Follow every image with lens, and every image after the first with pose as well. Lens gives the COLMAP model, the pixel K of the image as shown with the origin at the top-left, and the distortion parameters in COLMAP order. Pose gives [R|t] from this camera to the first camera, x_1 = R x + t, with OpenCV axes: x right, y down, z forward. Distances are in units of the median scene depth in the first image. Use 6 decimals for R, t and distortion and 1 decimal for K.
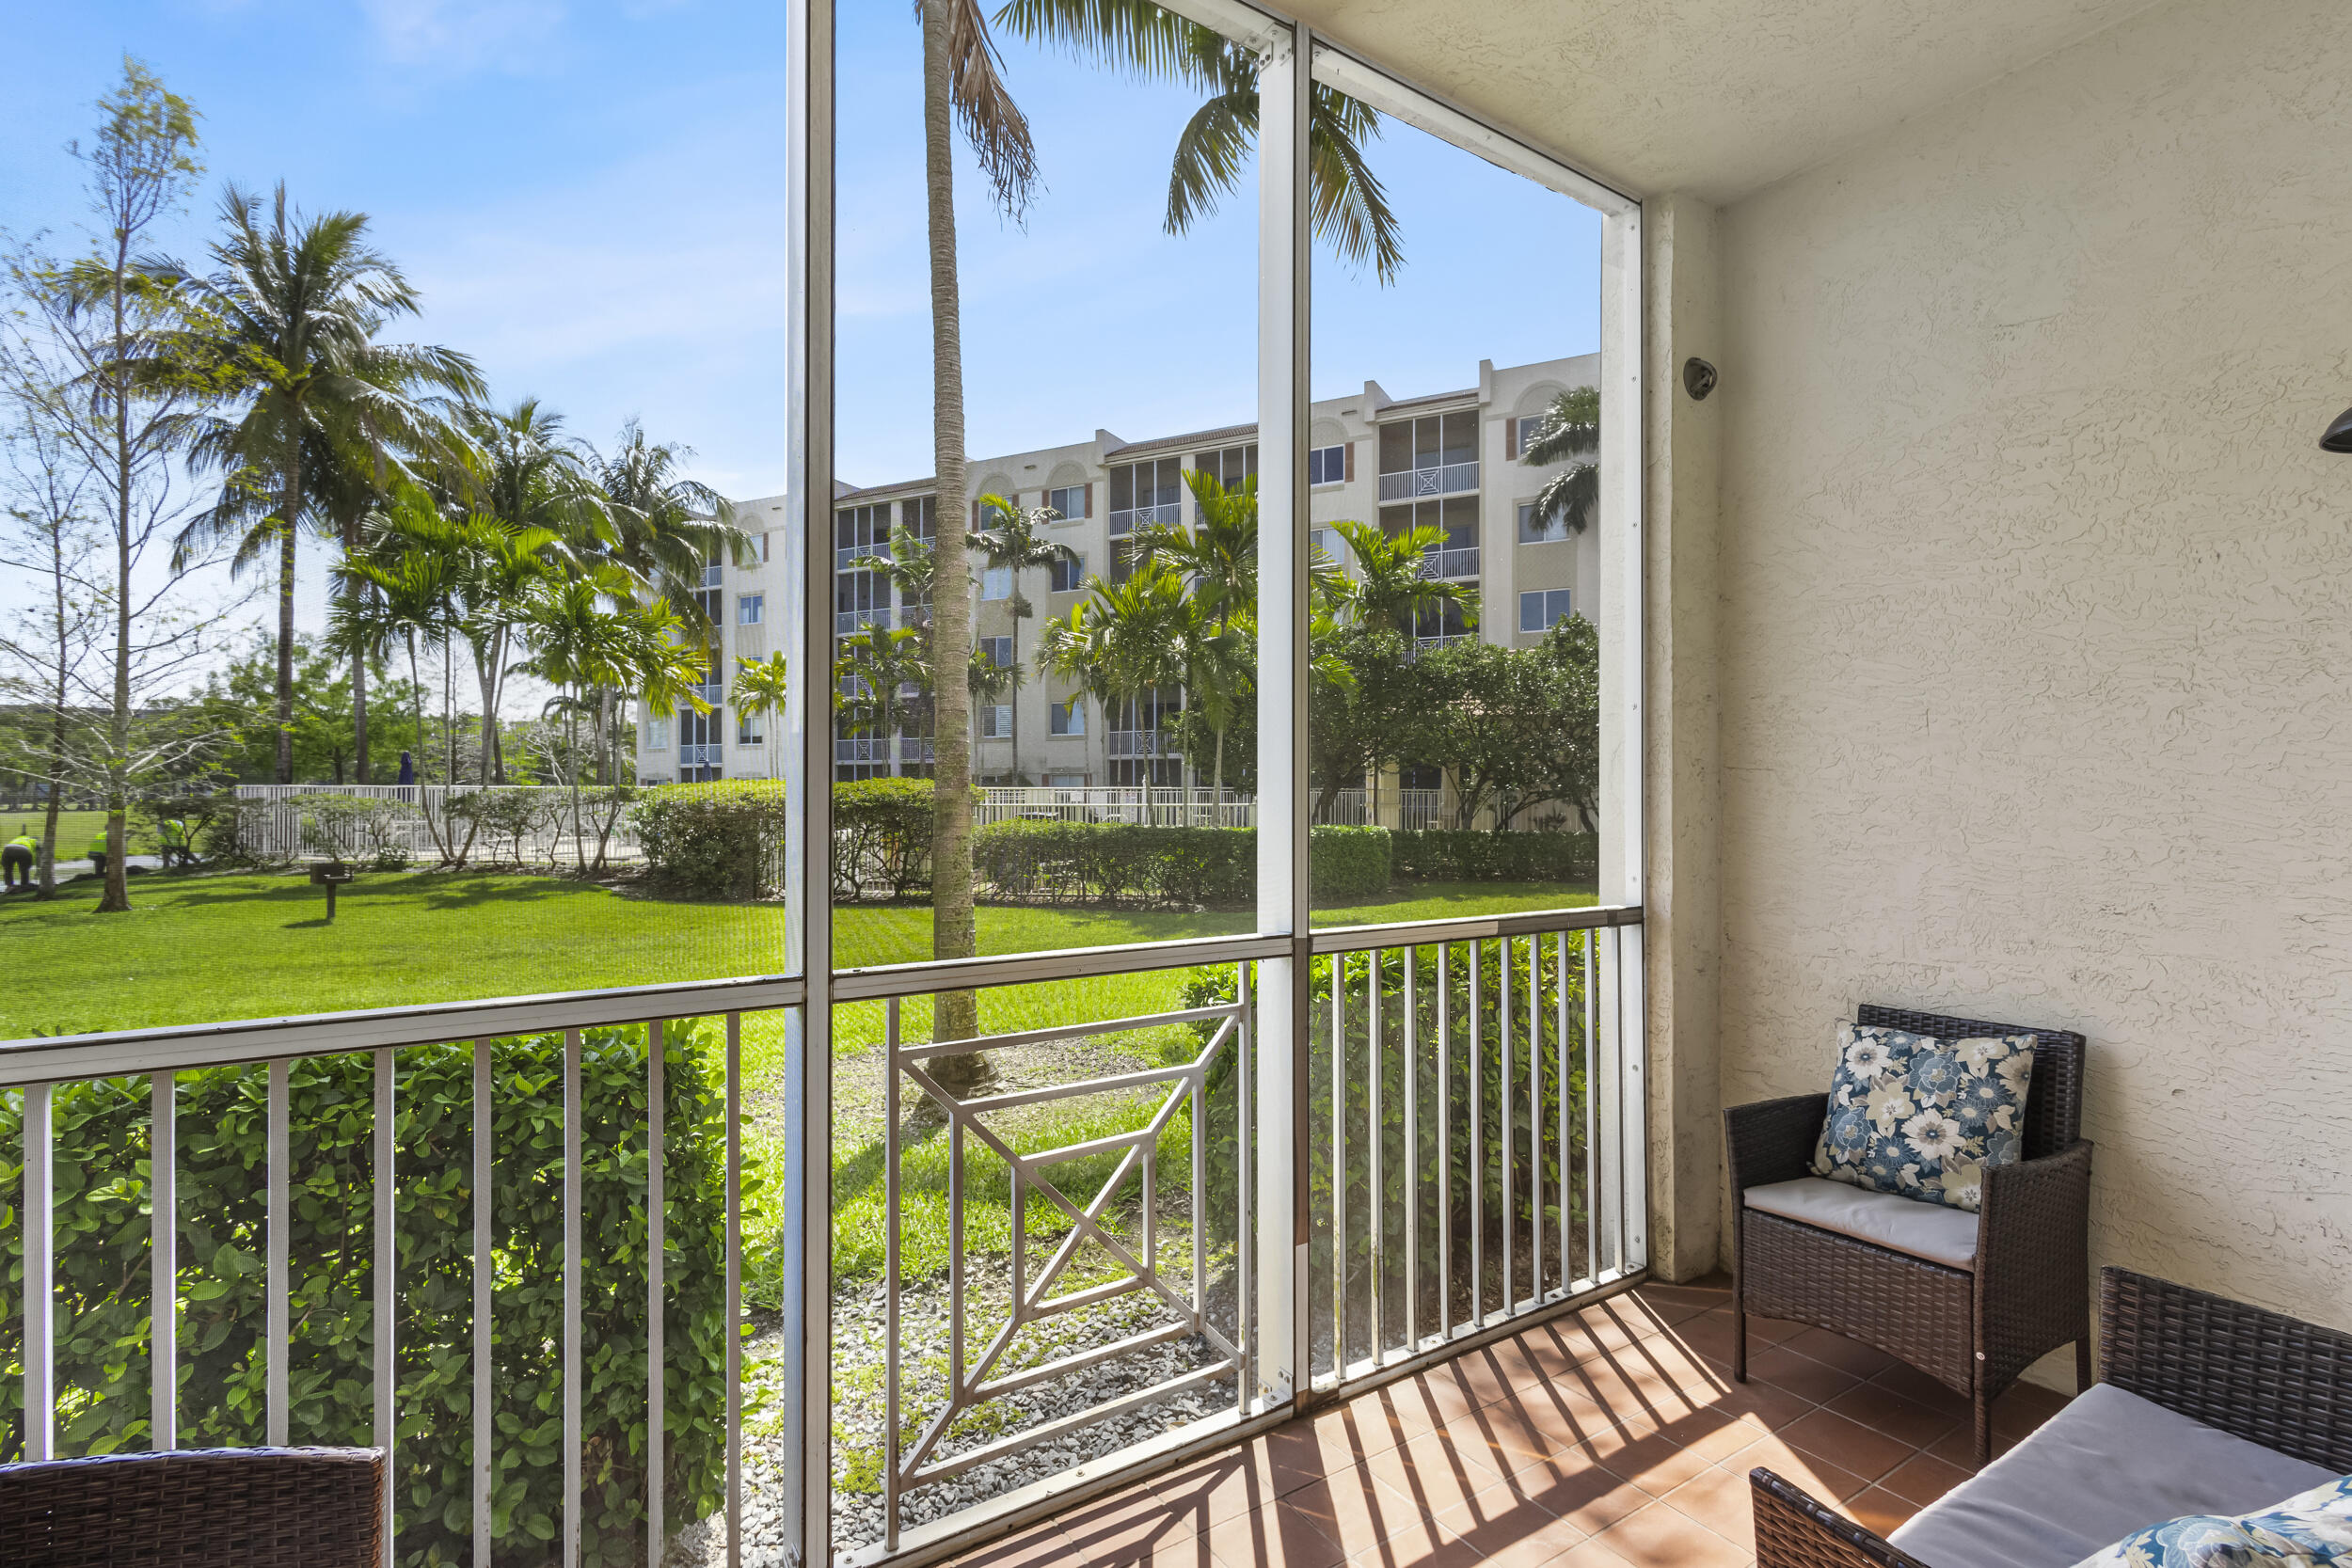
lens RADIAL K [[1087.8, 0, 1267.4], [0, 1087.8, 807.1], [0, 0, 1]] dist [0.008043, -0.001893]
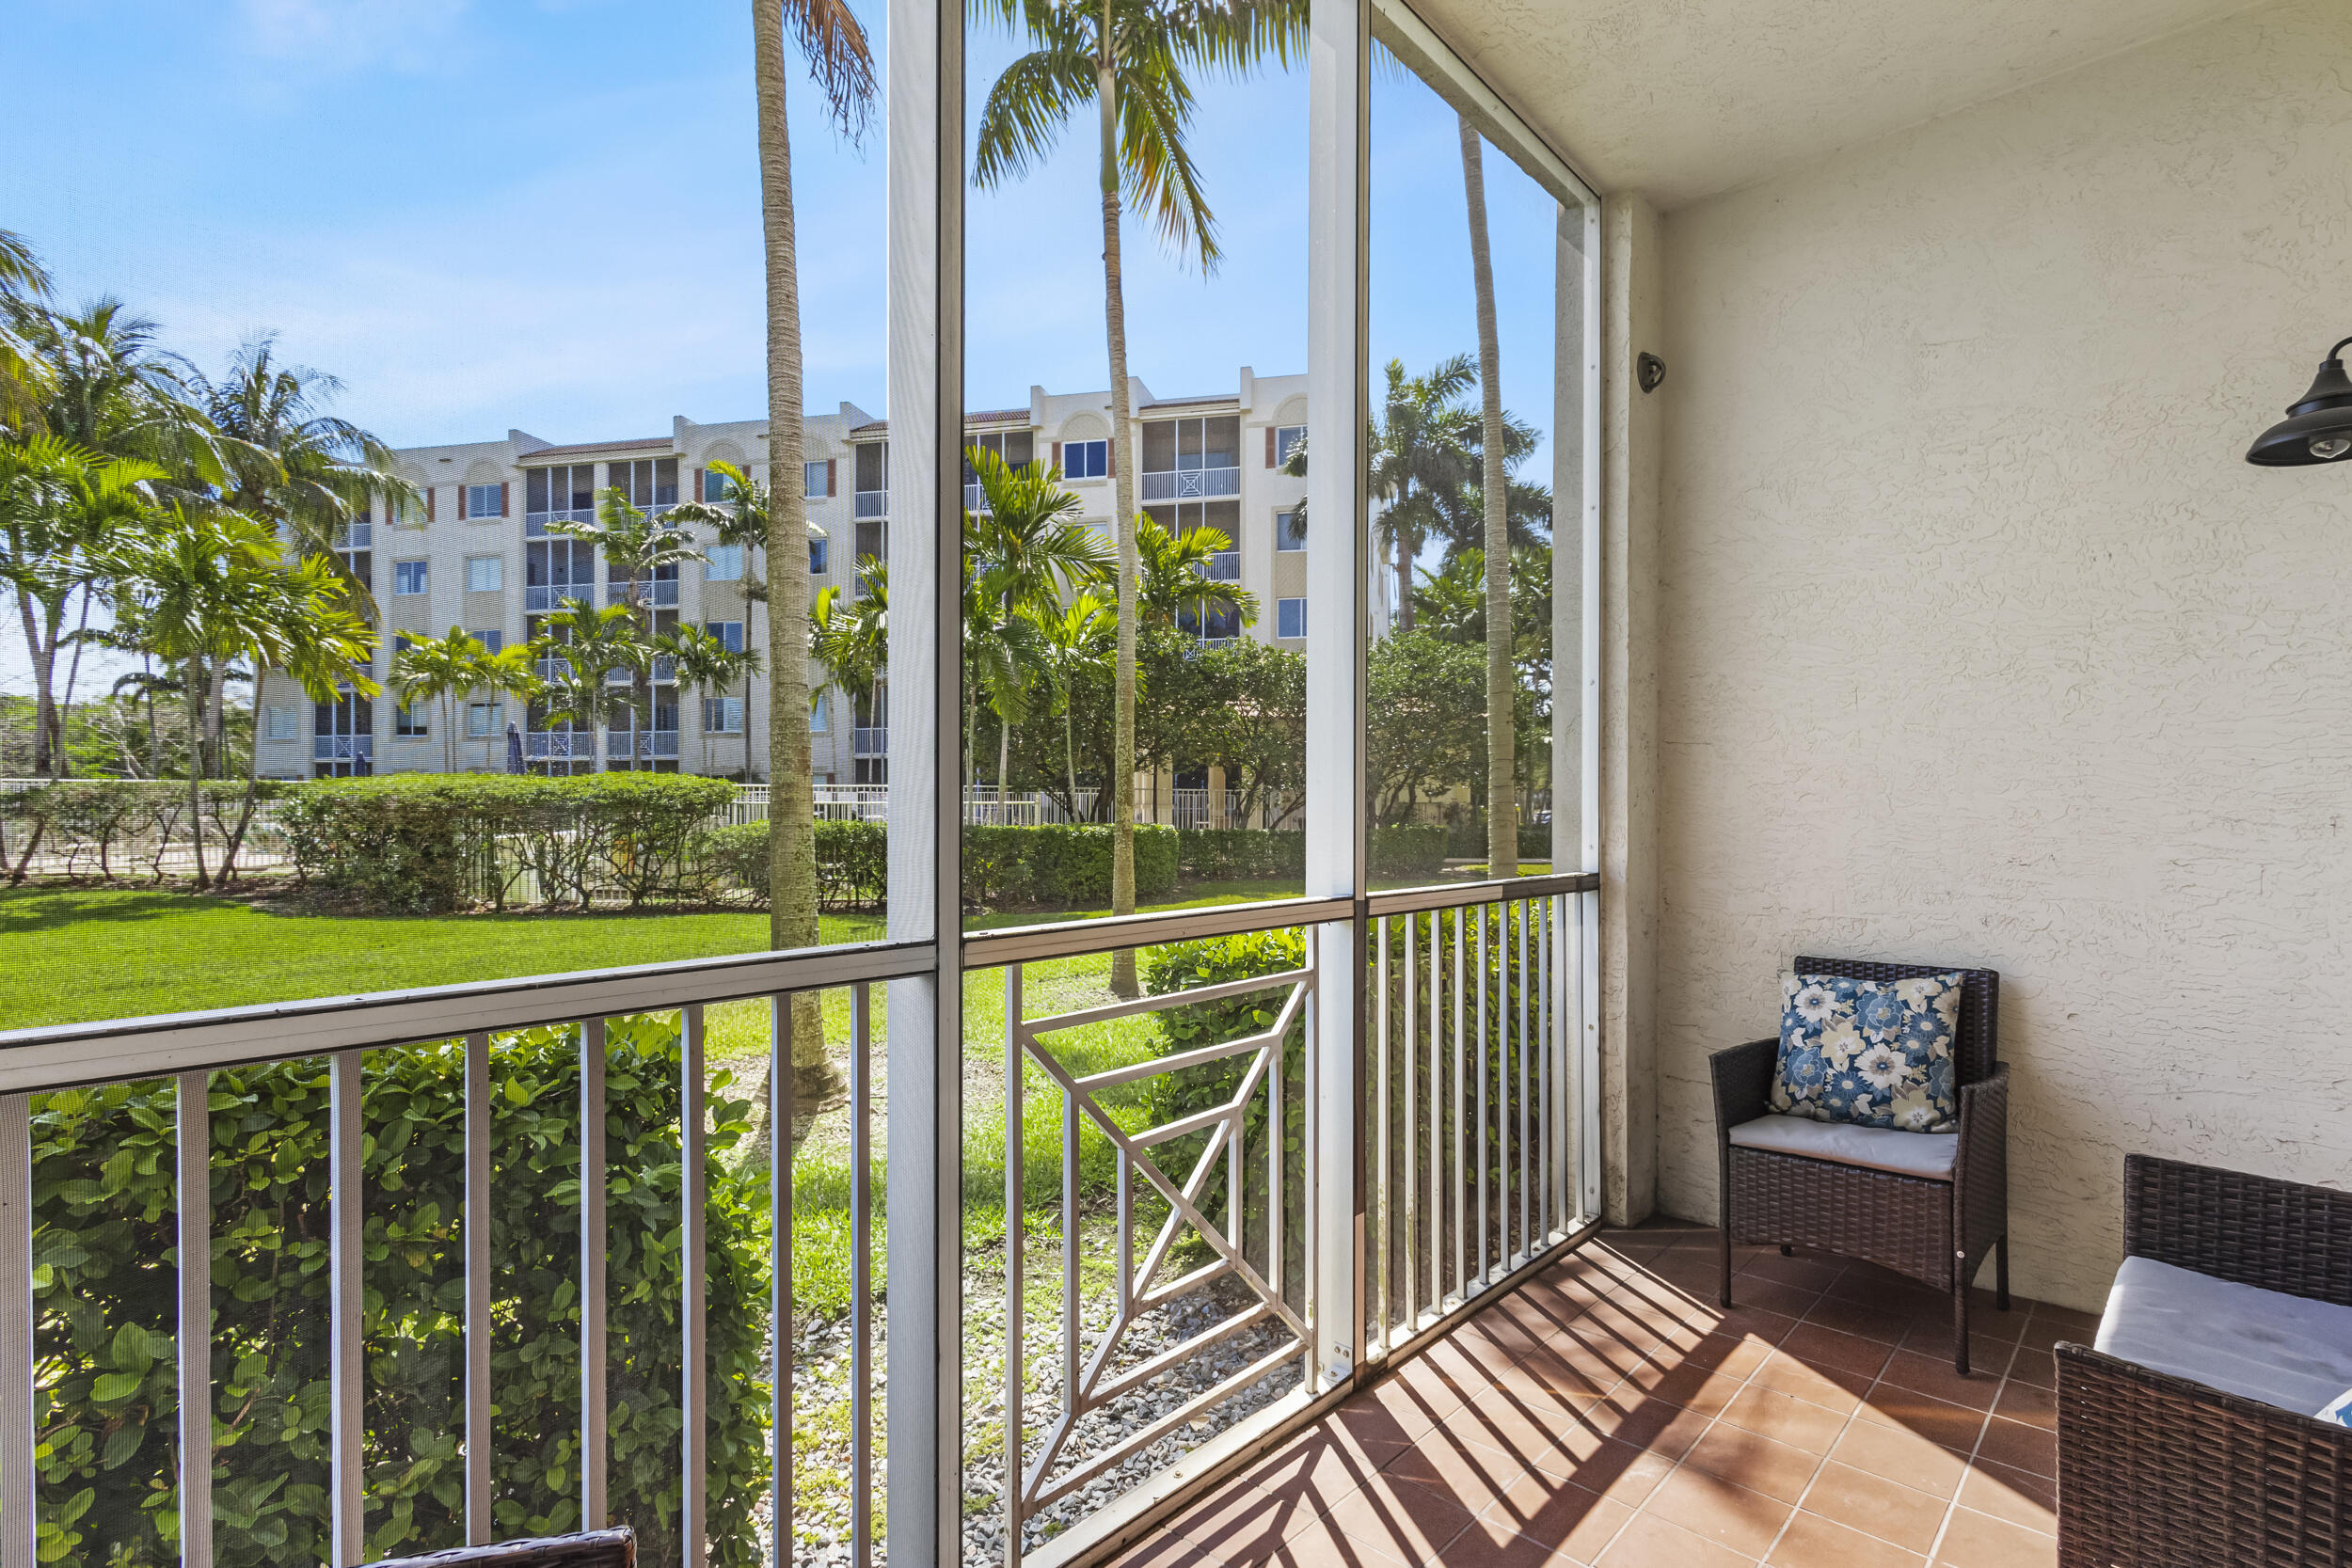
lens RADIAL K [[1087.8, 0, 1253.2], [0, 1087.8, 825.0], [0, 0, 1]] dist [0.008043, -0.001893]
pose [[0.971413, -0.005224, 0.237340, -0.241290], [0.002814, 0.999941, 0.010488, 0.034979], [-0.237380, -0.009521, 0.971370, 0.064049]]
